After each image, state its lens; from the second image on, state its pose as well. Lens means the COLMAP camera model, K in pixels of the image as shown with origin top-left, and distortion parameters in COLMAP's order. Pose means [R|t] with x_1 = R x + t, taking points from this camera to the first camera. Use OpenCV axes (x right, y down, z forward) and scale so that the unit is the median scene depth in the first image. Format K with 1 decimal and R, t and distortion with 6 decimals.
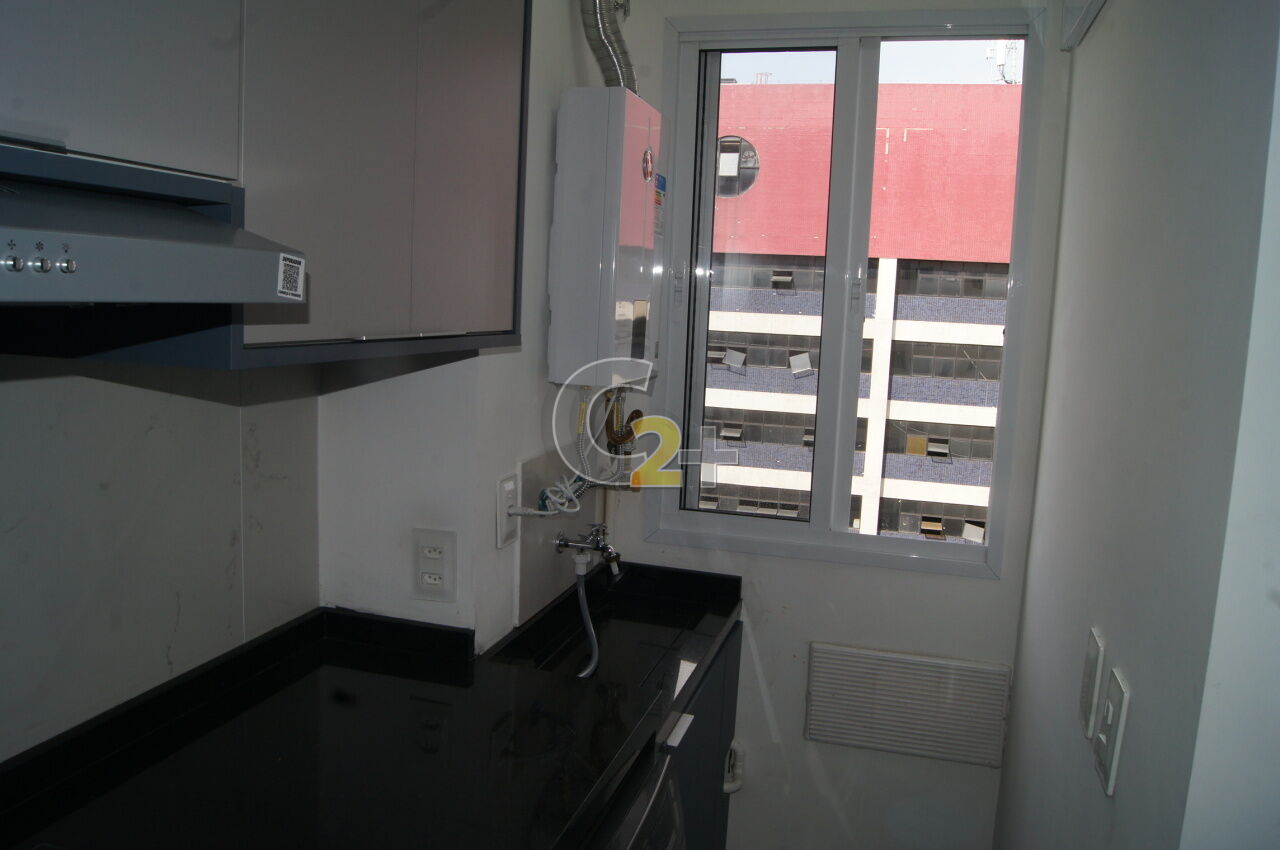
lens RADIAL K [[1002.5, 0, 640.0], [0, 1002.5, 425.0], [0, 0, 1]] dist [-0.068039, -0.002818]
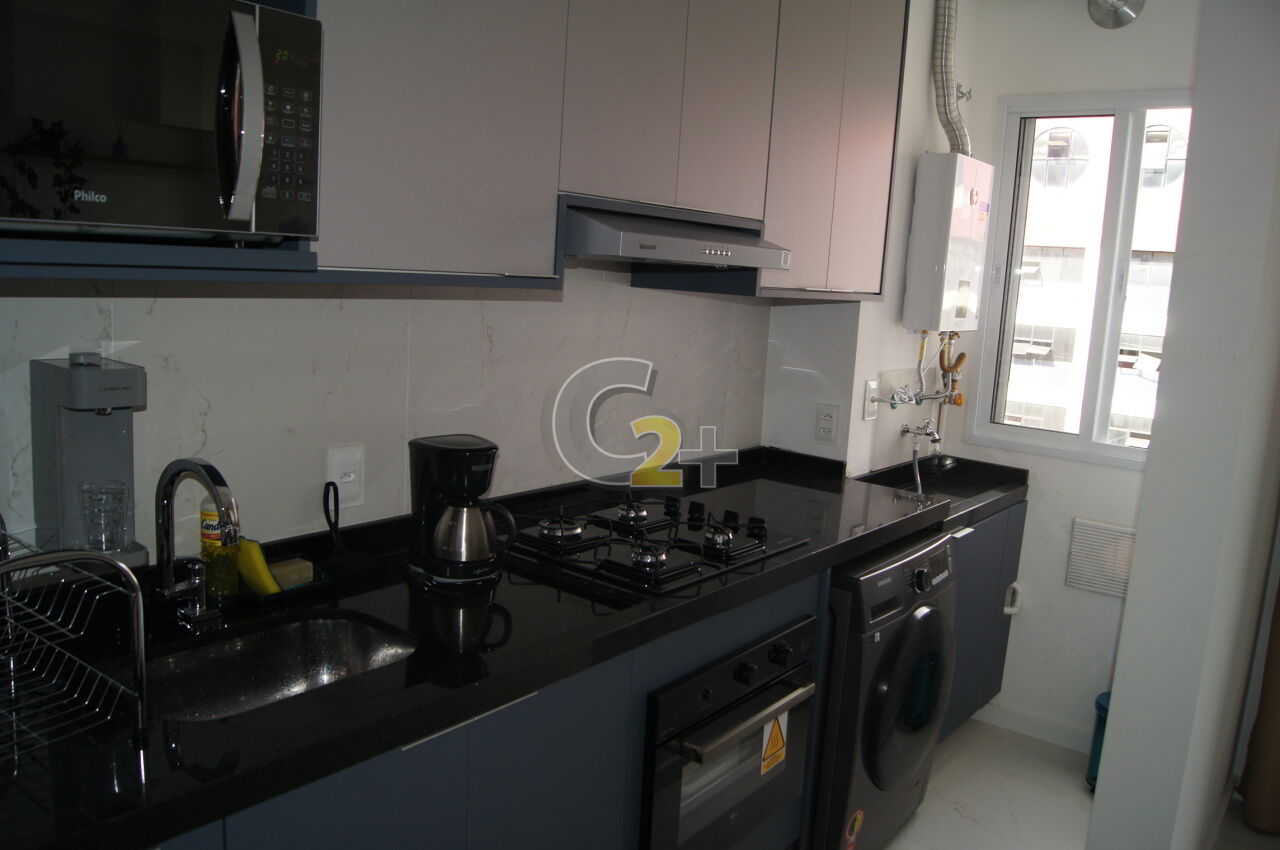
lens RADIAL K [[1002.5, 0, 640.0], [0, 1002.5, 425.0], [0, 0, 1]] dist [-0.068039, -0.002818]
pose [[0.924269, 0.071495, -0.374988, 0.113946], [-0.068869, 0.997417, 0.020419, 0.093717], [0.375479, 0.006952, 0.926805, -0.573193]]
